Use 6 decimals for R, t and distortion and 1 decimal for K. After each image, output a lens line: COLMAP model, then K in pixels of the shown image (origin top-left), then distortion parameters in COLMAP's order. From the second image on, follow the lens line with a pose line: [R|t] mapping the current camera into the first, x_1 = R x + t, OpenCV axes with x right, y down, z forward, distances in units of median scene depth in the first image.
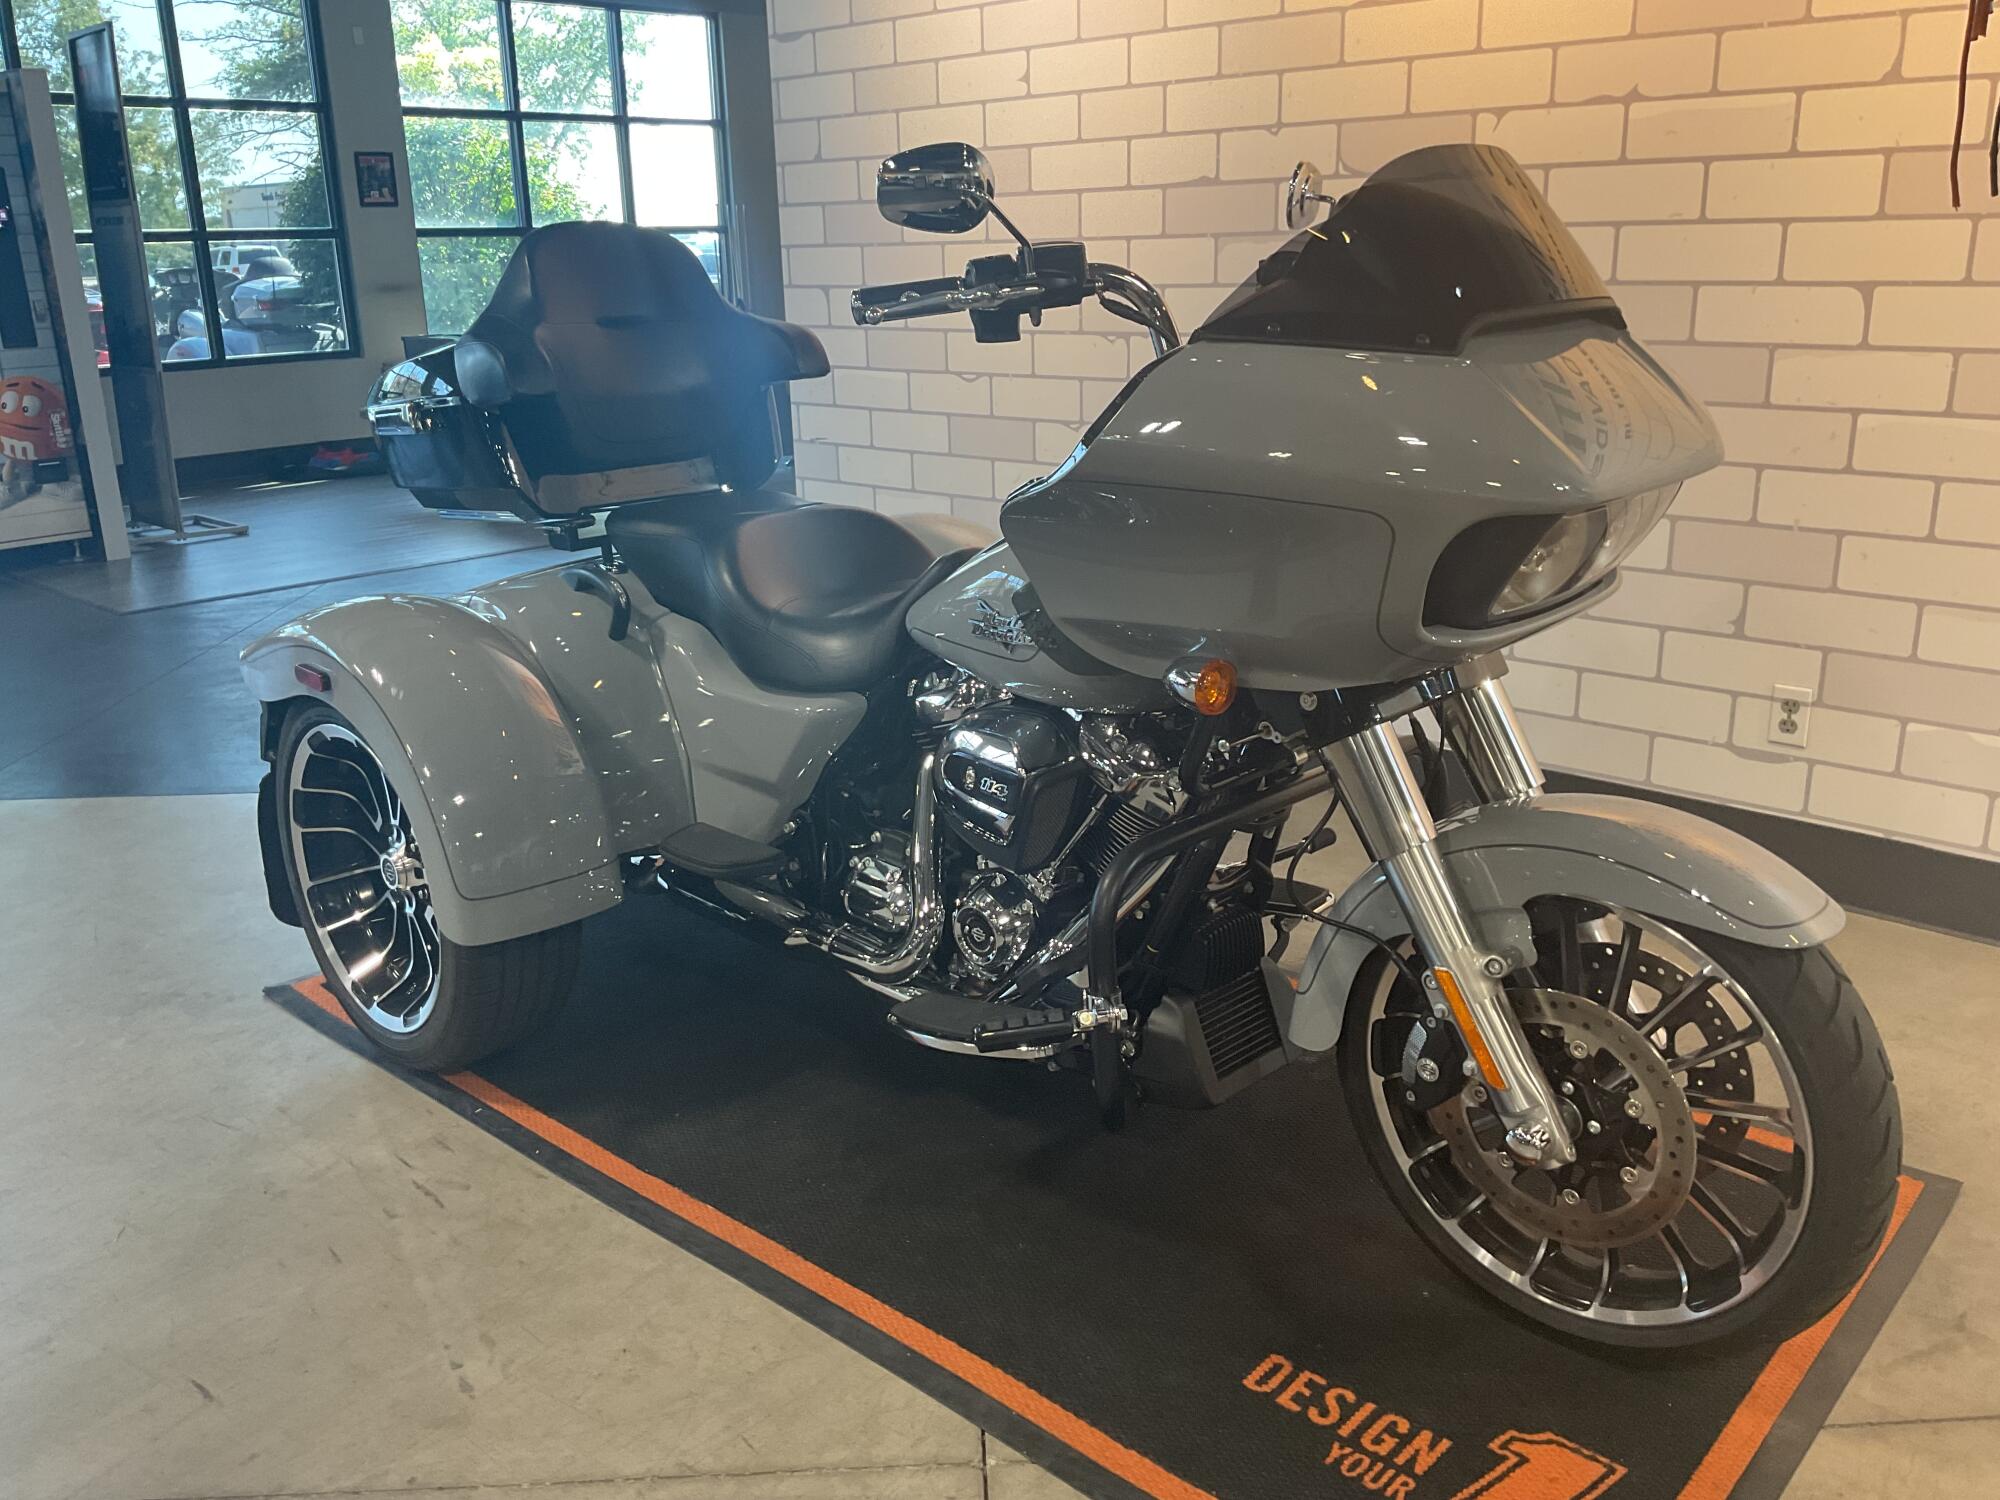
lens RADIAL K [[1679.4, 0, 984.1], [0, 1679.4, 754.2], [0, 0, 1]] dist [-0.013845, -0.015303]
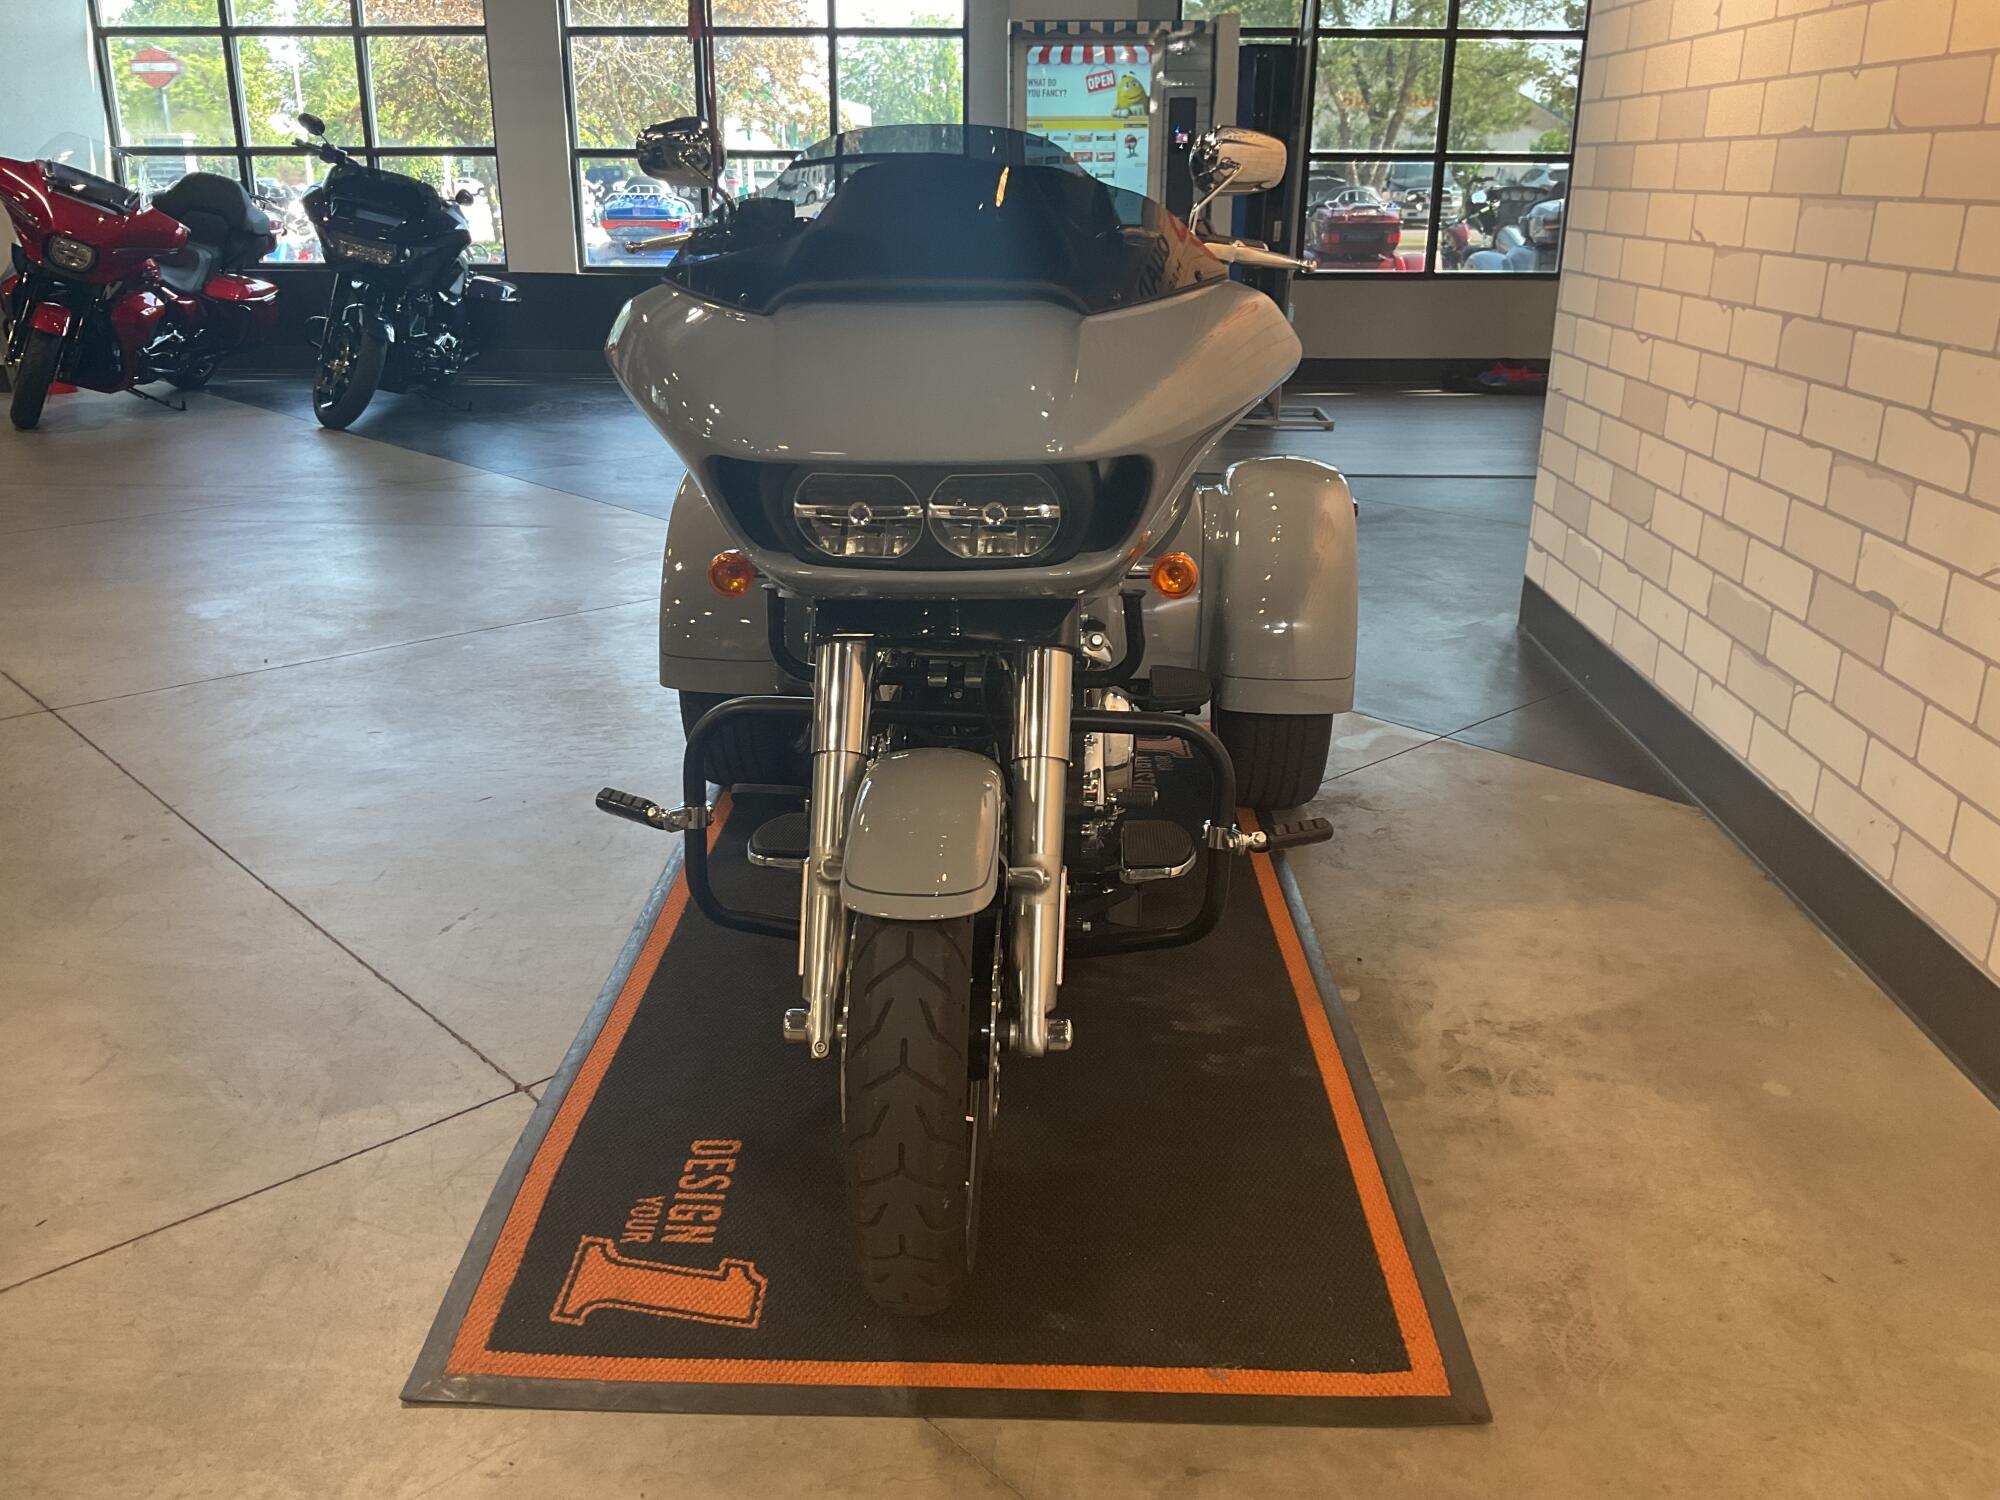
lens RADIAL K [[1679.4, 0, 984.1], [0, 1679.4, 754.2], [0, 0, 1]] dist [-0.013845, -0.015303]
pose [[0.622332, 0.299710, -0.723102, 0.664545], [-0.272705, 0.948933, 0.158611, -0.079188], [0.733713, 0.098484, 0.672284, 0.202576]]
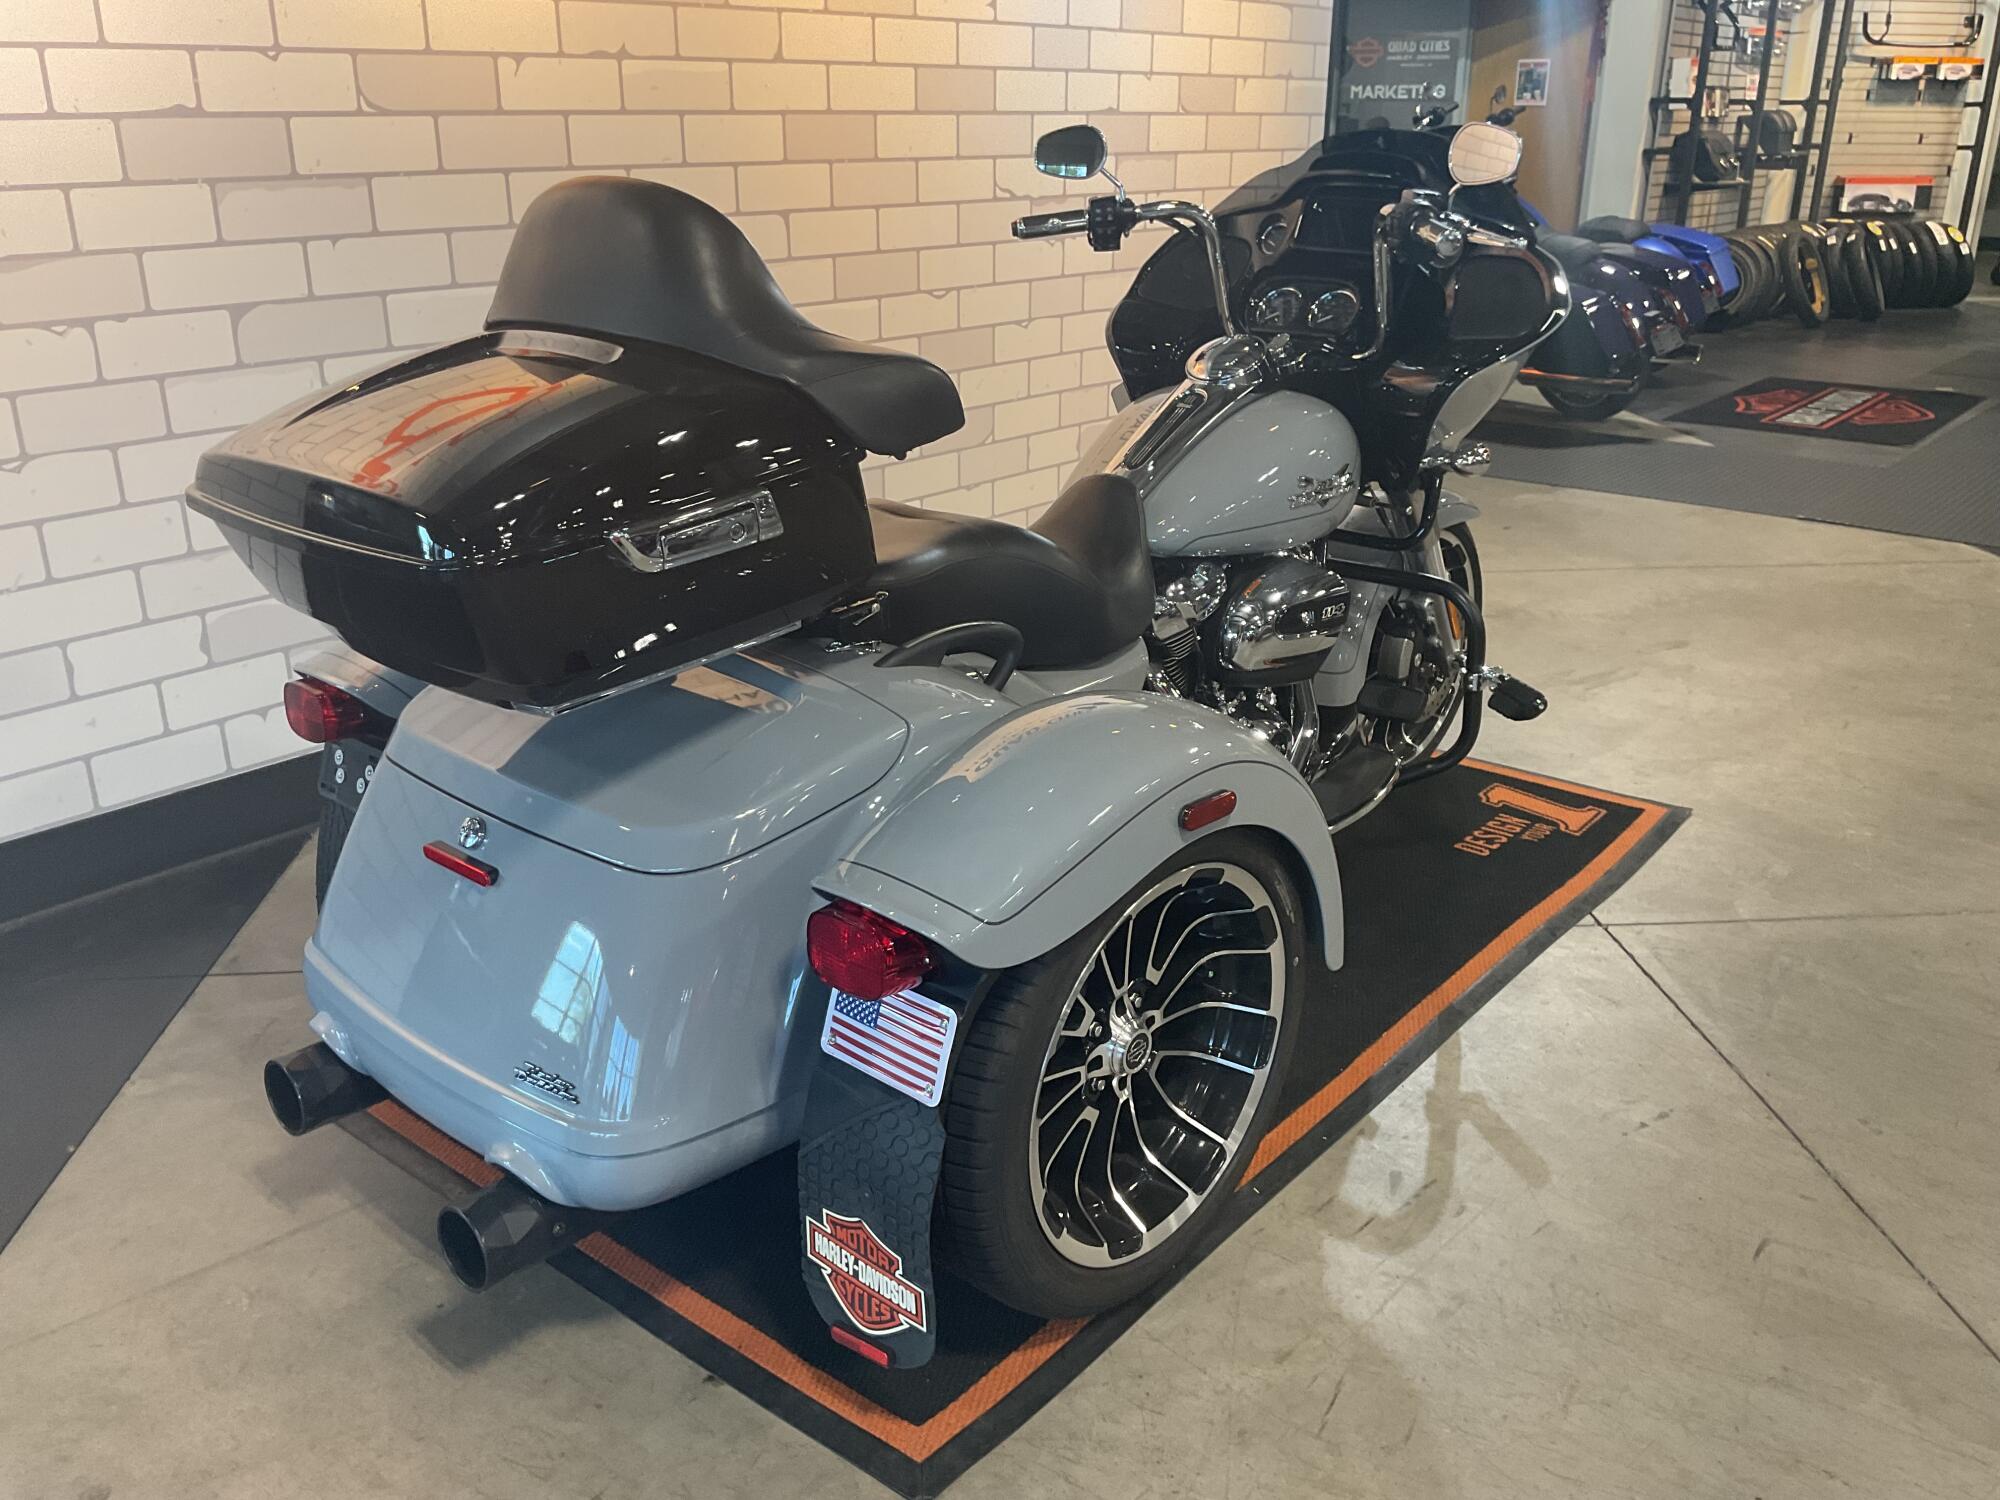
lens RADIAL K [[1679.4, 0, 984.1], [0, 1679.4, 754.2], [0, 0, 1]] dist [-0.013845, -0.015303]
pose [[-0.020557, -0.315082, 0.948842, -0.857914], [0.310381, 0.900140, 0.305634, -0.235069], [-0.950390, 0.300785, 0.079291, 0.816871]]
